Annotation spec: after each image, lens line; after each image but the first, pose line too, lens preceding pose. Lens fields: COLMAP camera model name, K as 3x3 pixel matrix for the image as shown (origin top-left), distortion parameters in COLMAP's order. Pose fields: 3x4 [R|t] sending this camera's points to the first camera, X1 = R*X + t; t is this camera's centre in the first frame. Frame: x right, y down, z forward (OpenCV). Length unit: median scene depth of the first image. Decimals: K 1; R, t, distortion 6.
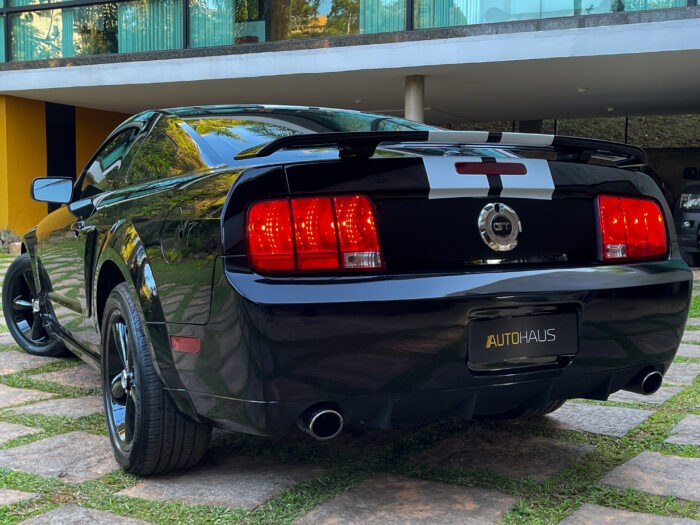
lens RADIAL K [[944.8, 0, 350.0], [0, 944.8, 262.5], [0, 0, 1]] dist [0.028802, 0.050510]
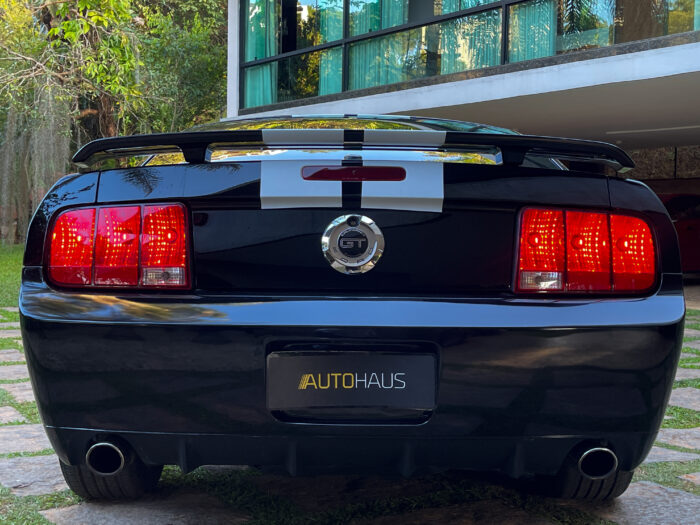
lens RADIAL K [[903.4, 0, 350.0], [0, 903.4, 262.5], [0, 0, 1]] dist [0.099800, 0.015327]
pose [[0.890982, 0.033552, -0.452796, 0.513698], [-0.040421, 0.999168, -0.005500, -0.017076], [0.452235, 0.023203, 0.891597, 0.296926]]
